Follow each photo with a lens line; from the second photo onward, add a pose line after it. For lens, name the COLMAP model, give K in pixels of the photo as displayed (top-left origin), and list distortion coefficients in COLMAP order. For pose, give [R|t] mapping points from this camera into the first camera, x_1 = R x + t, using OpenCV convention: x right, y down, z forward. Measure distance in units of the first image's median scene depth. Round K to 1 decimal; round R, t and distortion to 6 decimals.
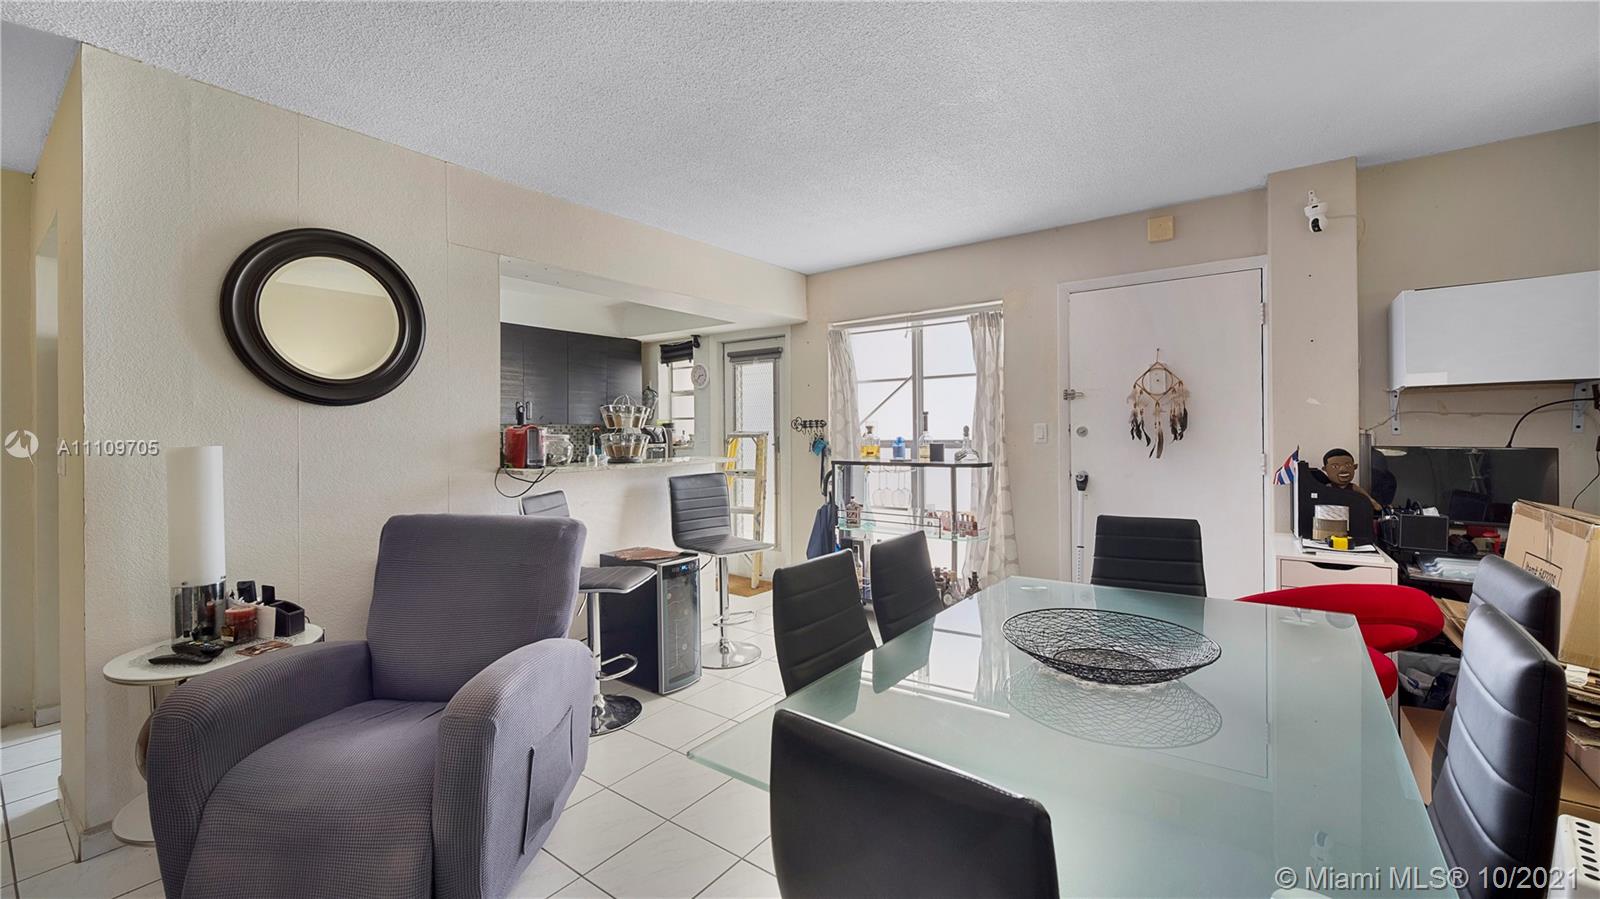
lens RADIAL K [[644.8, 0, 795.7], [0, 644.8, 432.0], [0, 0, 1]] dist [-0.001125, -0.000187]
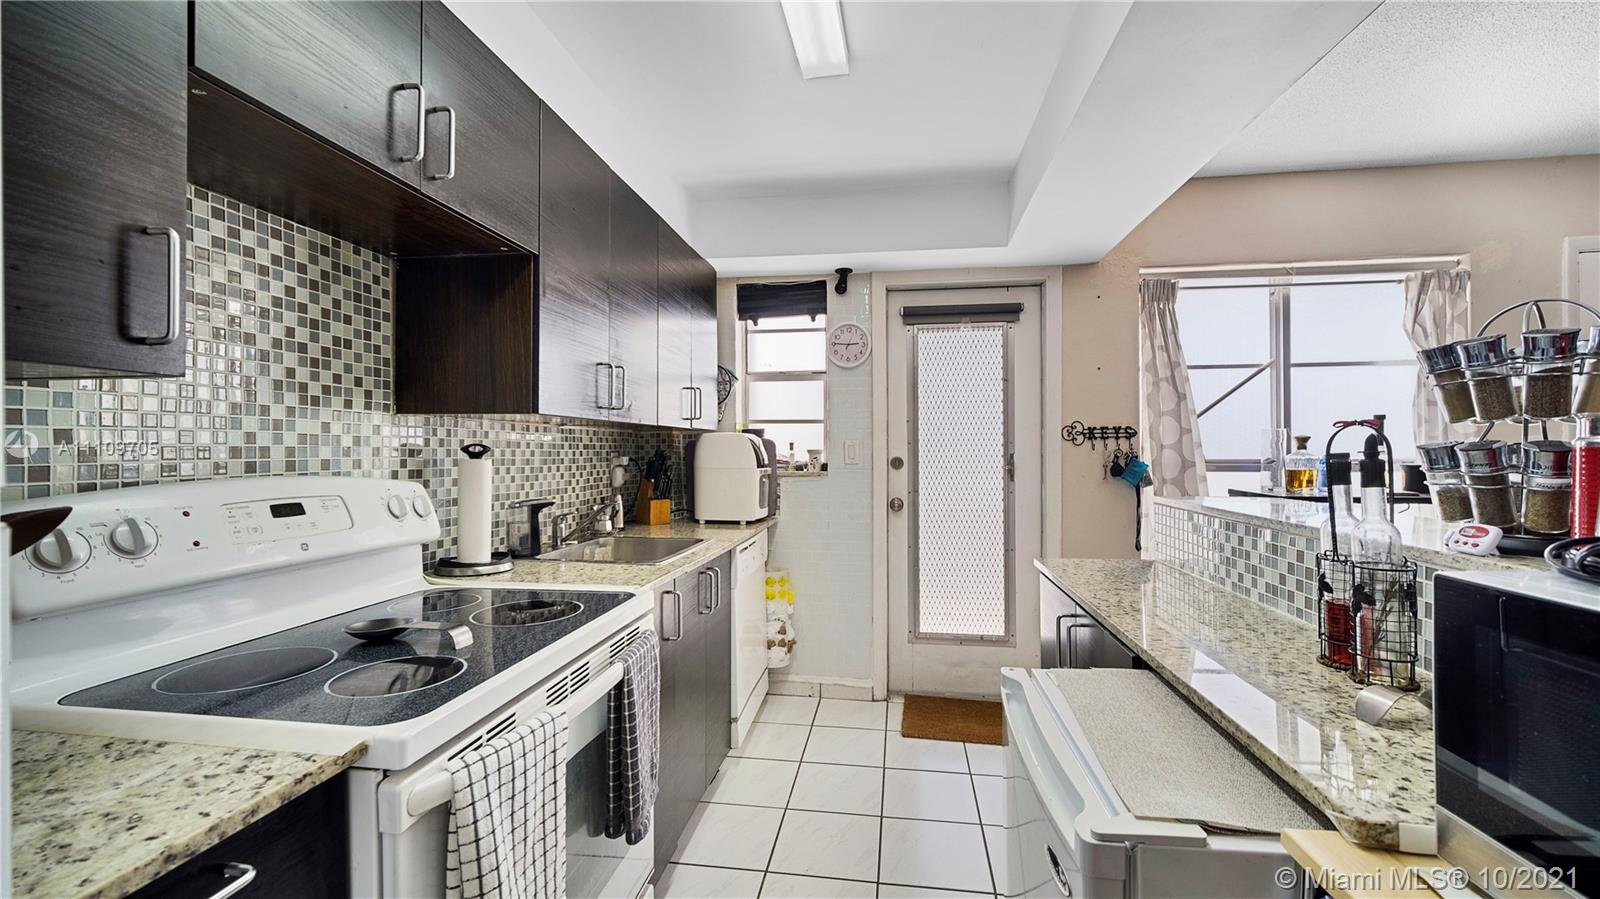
lens RADIAL K [[630.6, 0, 807.5], [0, 630.6, 449.5], [0, 0, 1]] dist [-0.006593, -0.000176]
pose [[0.879664, 0.004772, 0.475571, -0.577825], [-0.004885, 0.999988, -0.000999, 0.005504], [-0.475570, -0.001444, 0.879677, 0.711623]]
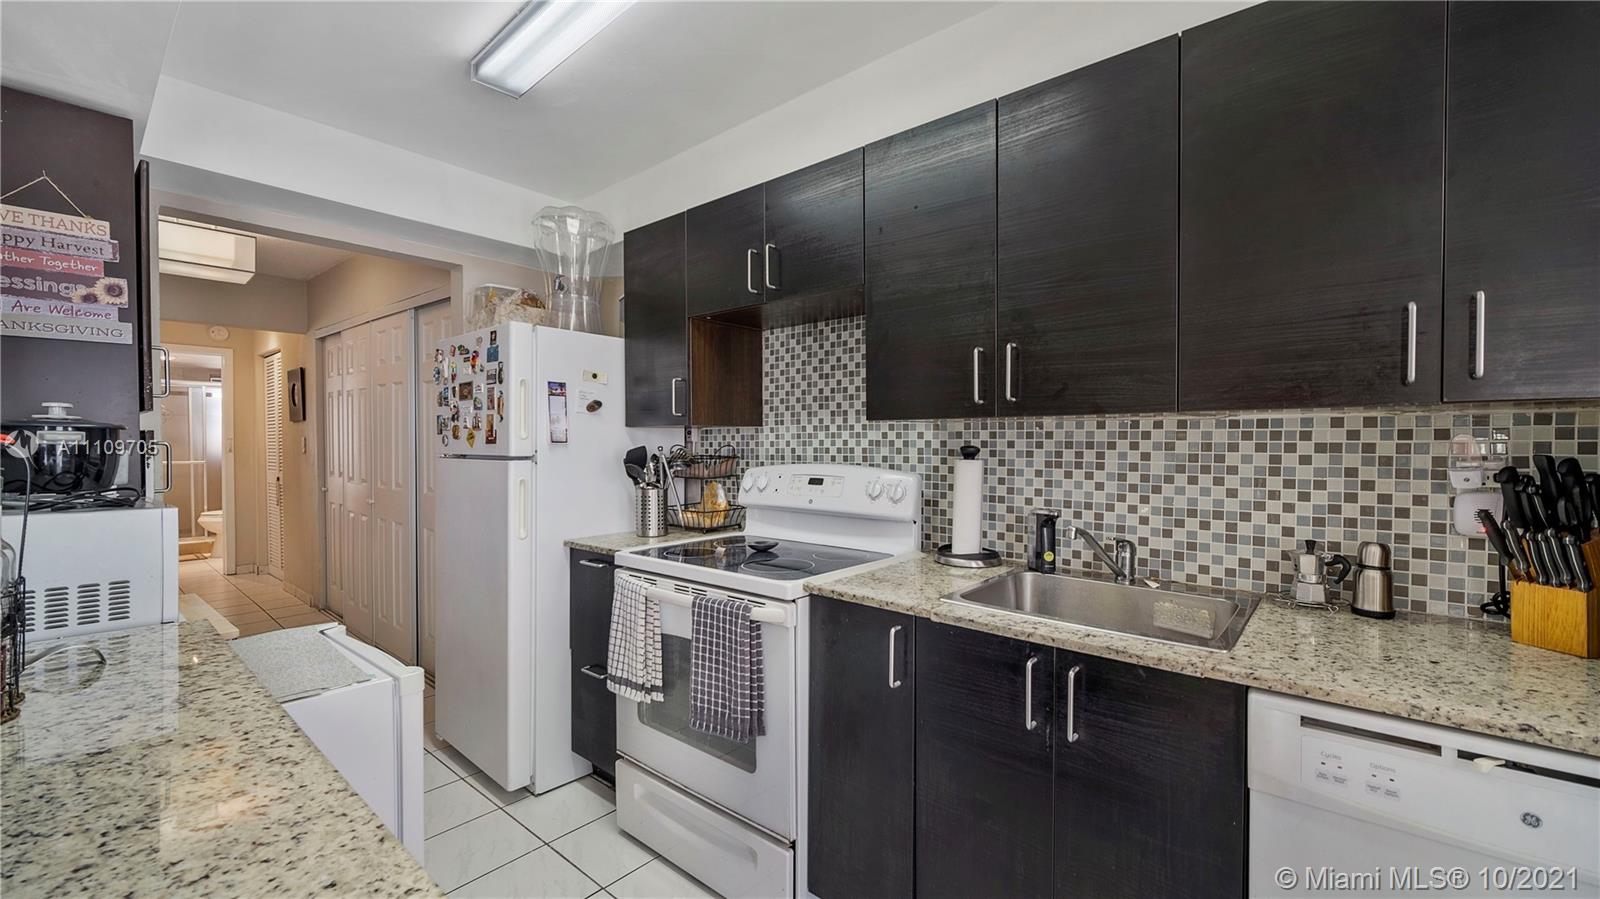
lens RADIAL K [[645.4, 0, 806.1], [0, 645.4, 451.1], [0, 0, 1]] dist [0.000108, 0.000105]
pose [[-0.066945, 0.020756, -0.997541, -0.133478], [0.004867, 0.999778, 0.020476, -0.002961], [0.997745, -0.003484, -0.067031, 1.073144]]
